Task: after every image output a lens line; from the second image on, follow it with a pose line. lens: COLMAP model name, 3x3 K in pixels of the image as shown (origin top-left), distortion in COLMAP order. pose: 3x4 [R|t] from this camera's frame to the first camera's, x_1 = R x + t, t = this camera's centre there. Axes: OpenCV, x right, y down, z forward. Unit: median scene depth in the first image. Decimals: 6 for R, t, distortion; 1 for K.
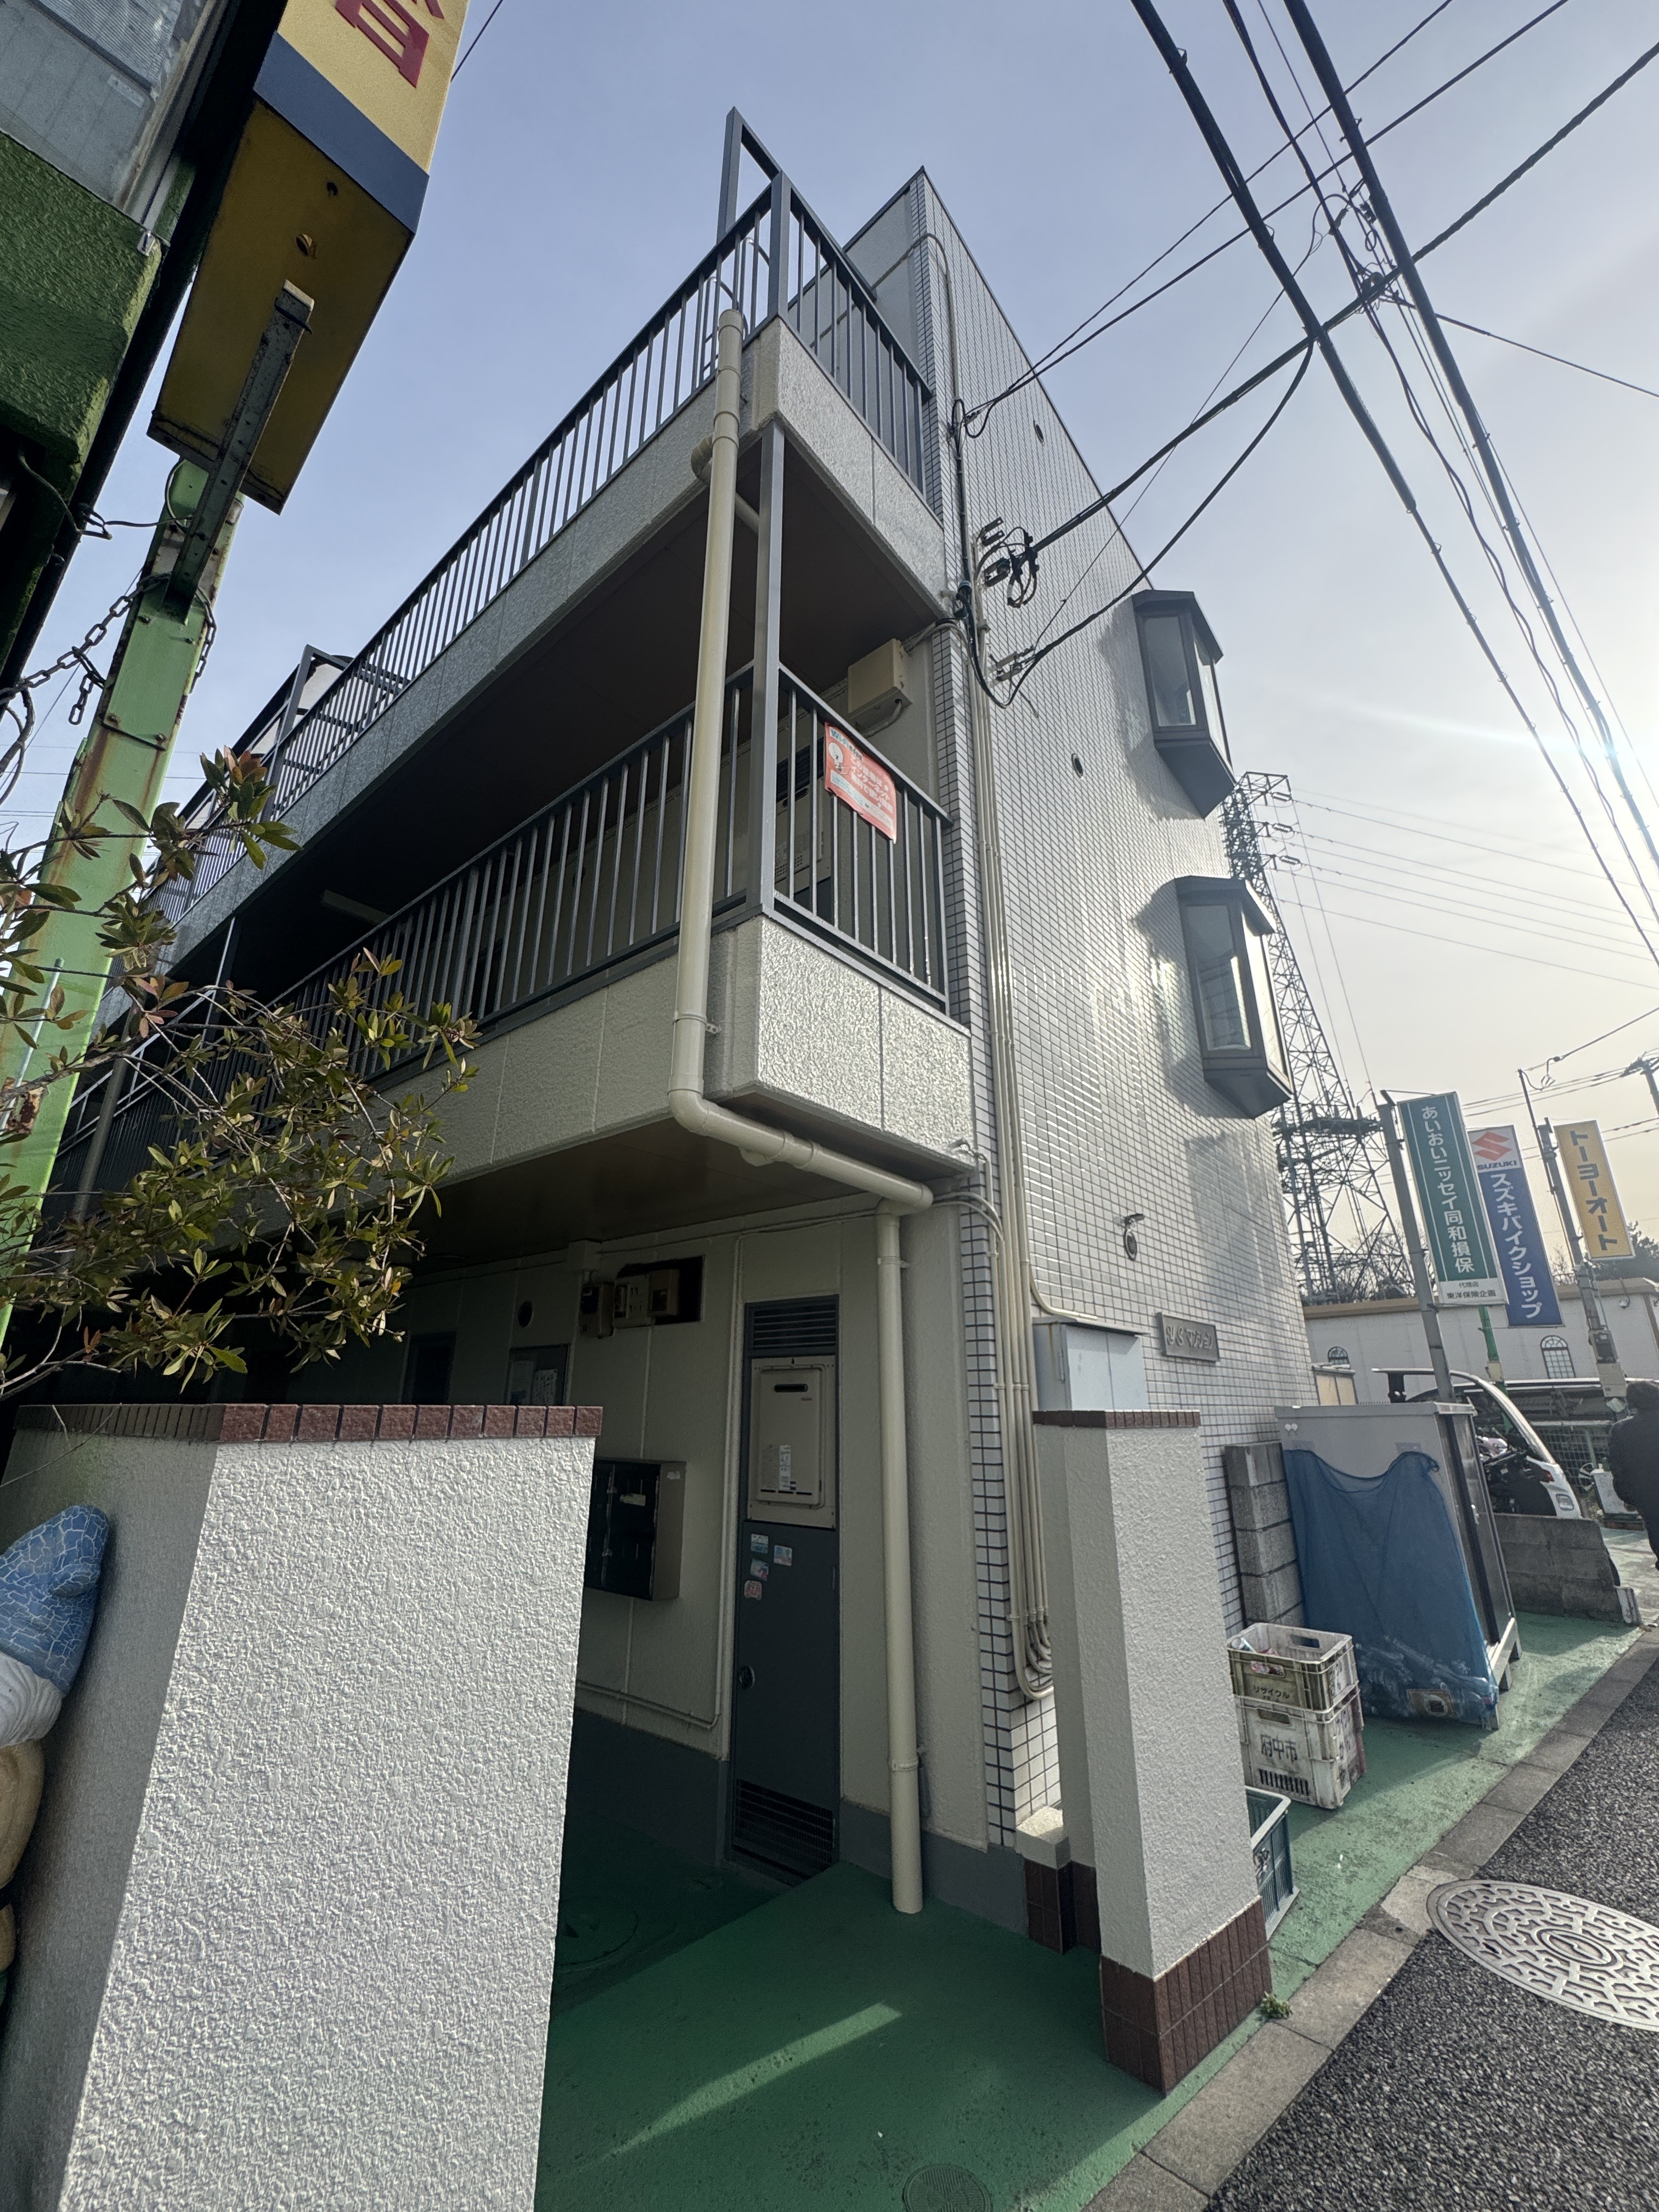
lens RADIAL K [[883.7, 0, 831.7], [0, 883.7, 1102.0], [0, 0, 1]] dist [-0.003115, 0.000340]
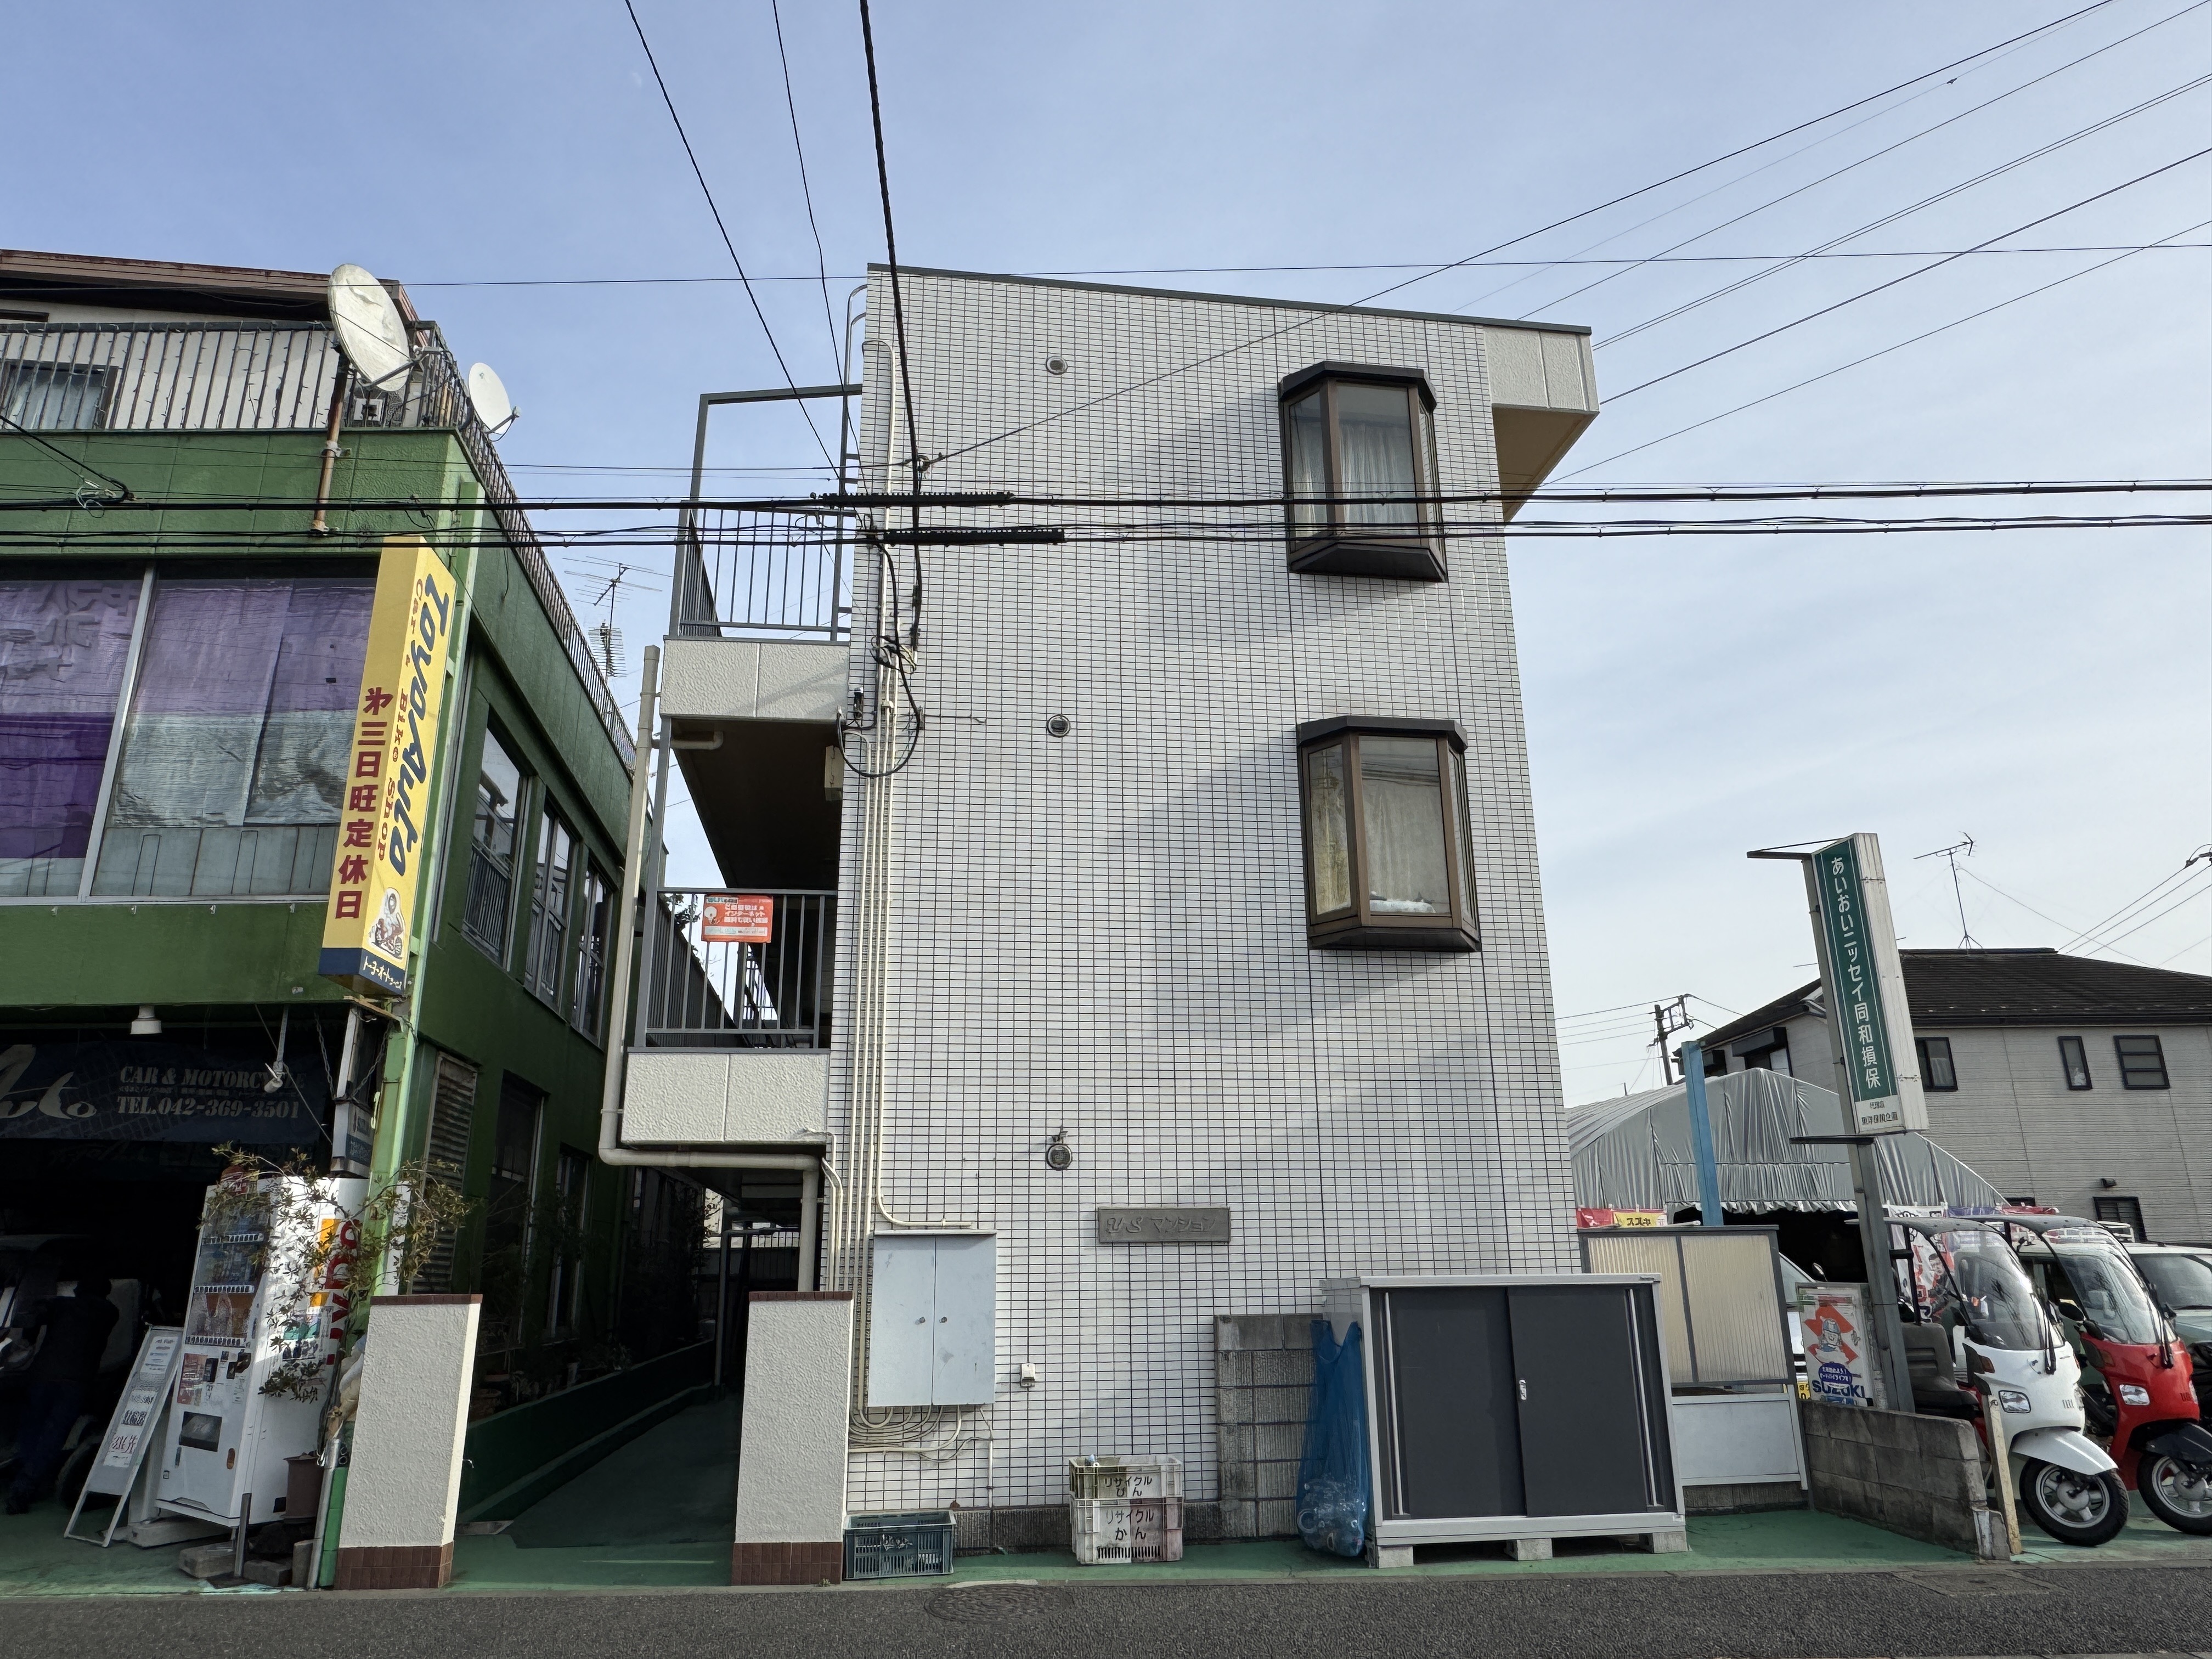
lens RADIAL K [[1438.2, 0, 1106.0], [0, 1438.2, 829.5], [0, 0, 1]] dist [-0.005144, 0.000857]
pose [[0.743963, -0.207910, -0.635053, 2.306391], [0.232318, 0.971555, -0.045917, -0.236358], [0.626536, -0.113373, 0.771103, -0.630741]]
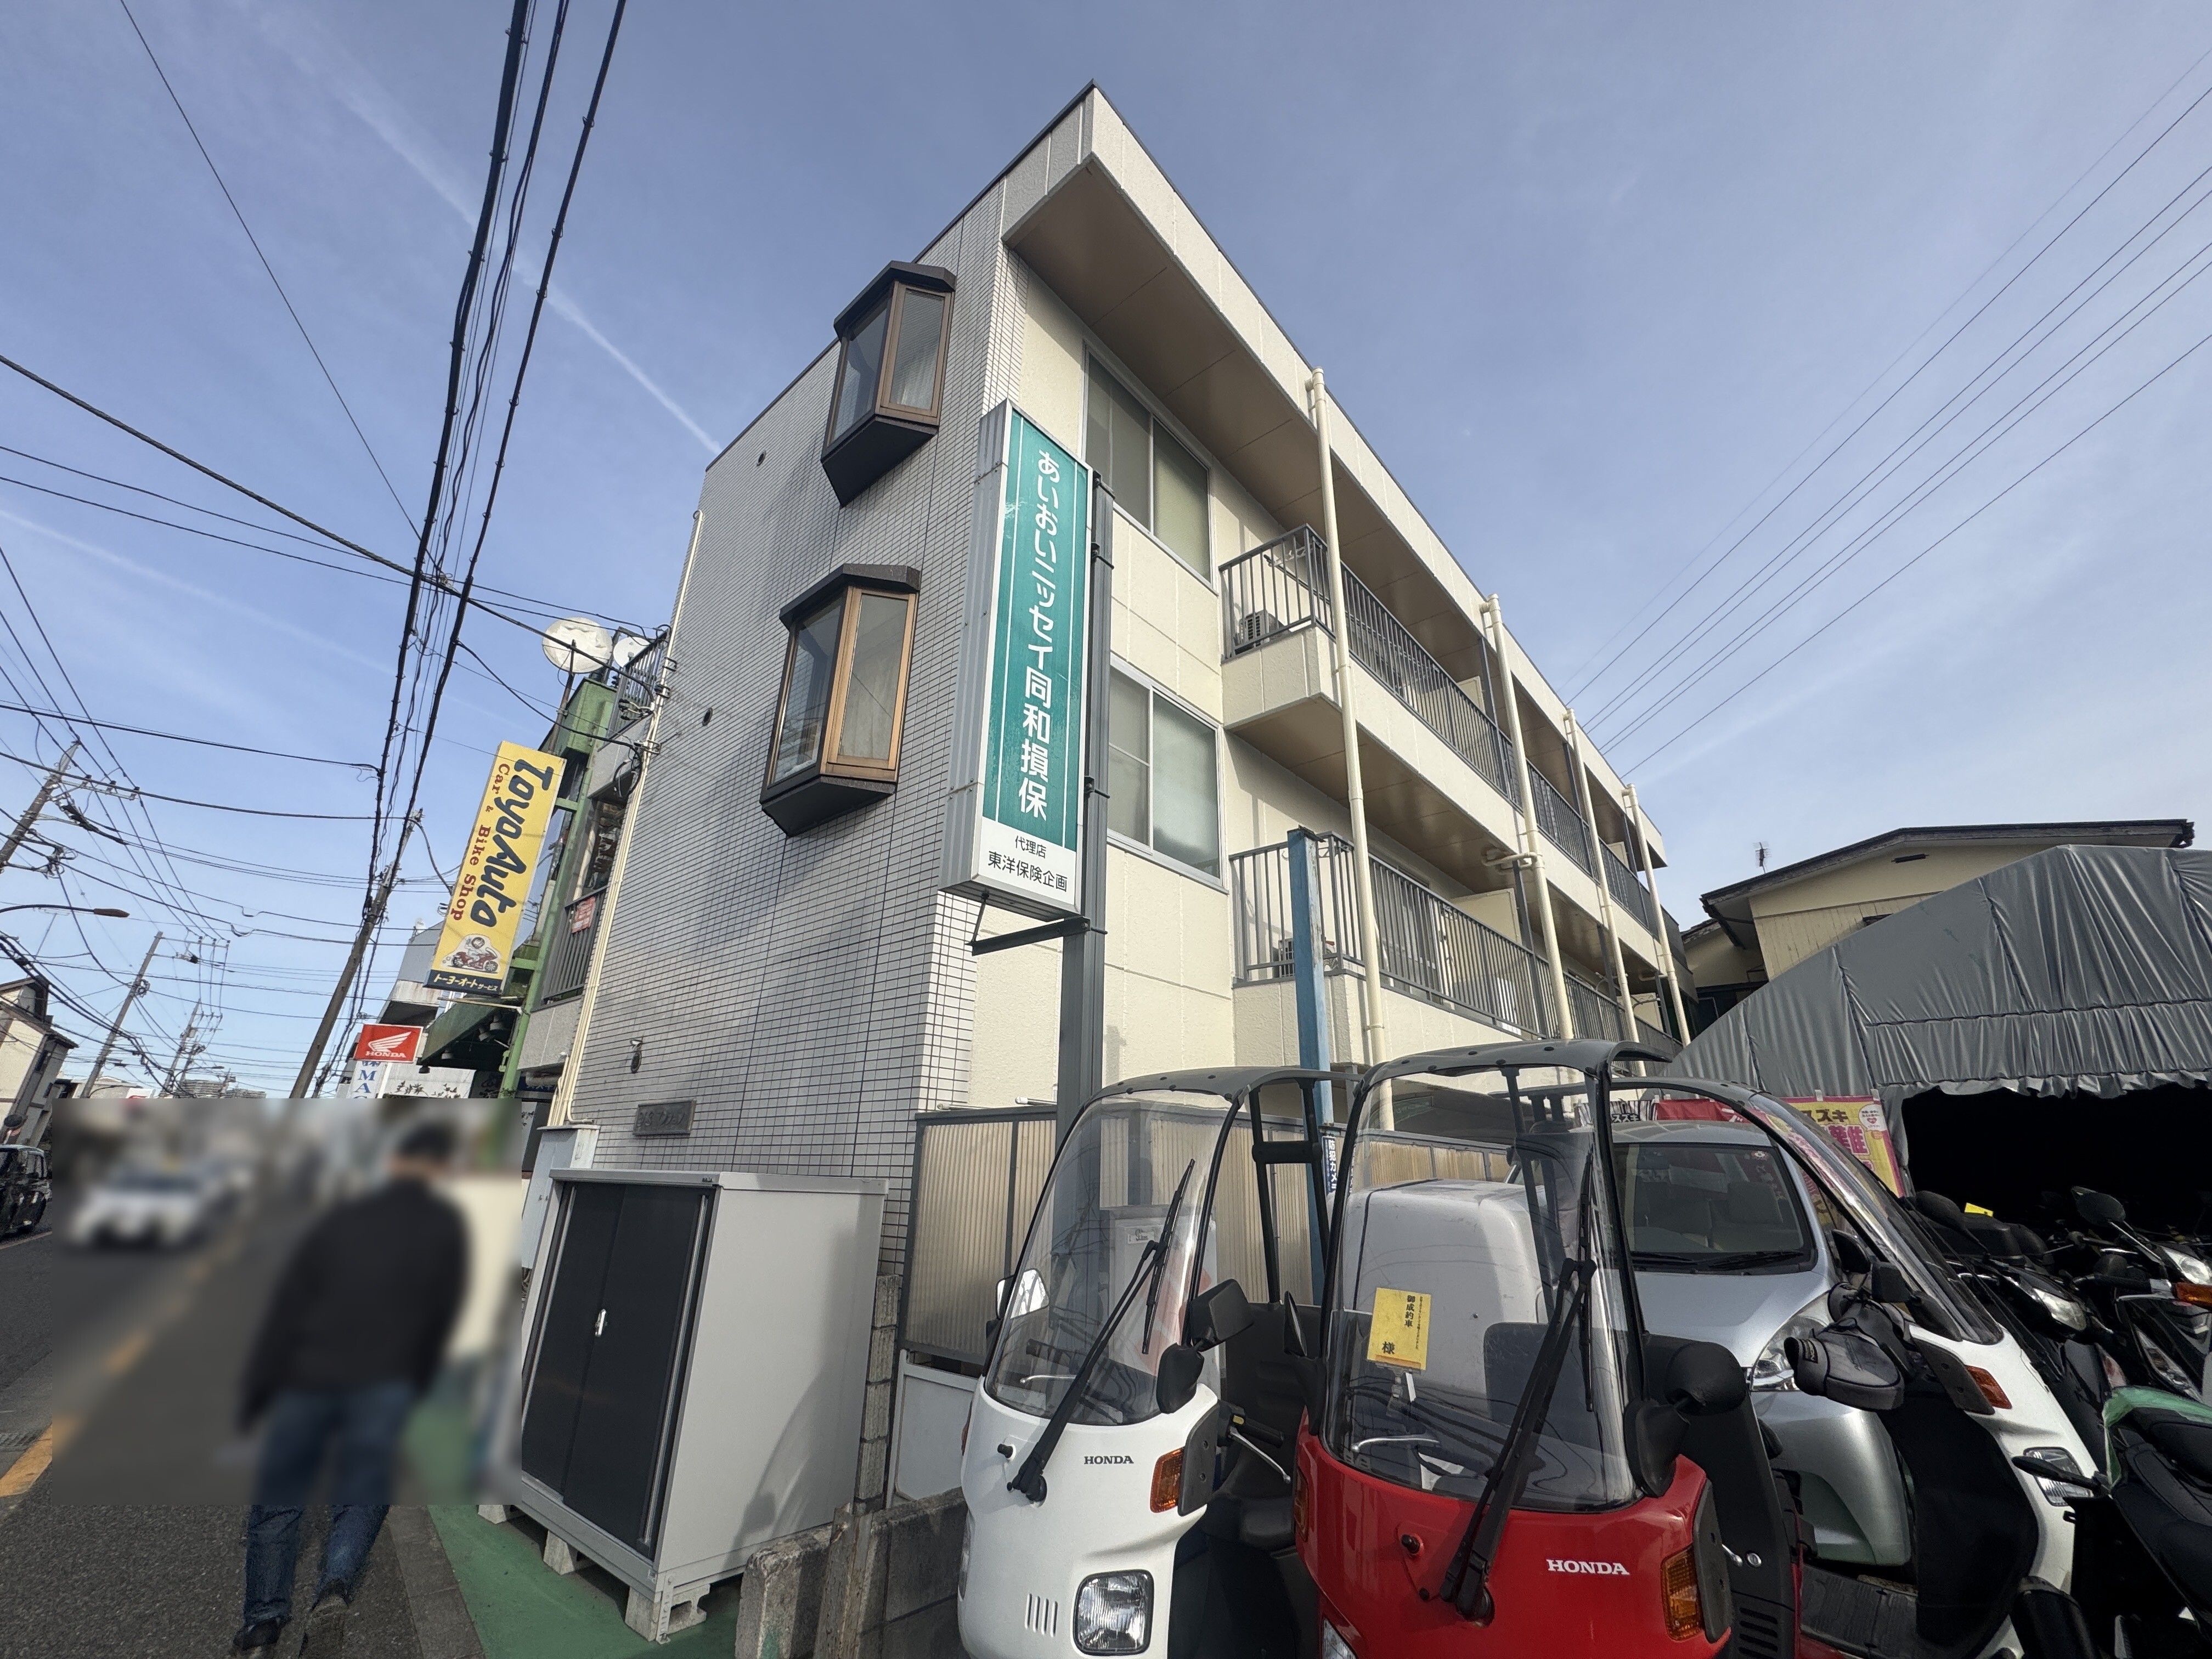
lens RADIAL K [[883.7, 0, 1101.4], [0, 883.7, 829.0], [0, 0, 1]] dist [-0.003115, 0.000340]
pose [[-0.026516, -0.369344, -0.928915, 2.379604], [0.311242, 0.880003, -0.358780, 0.763887], [0.949961, -0.298630, 0.091621, 2.219593]]
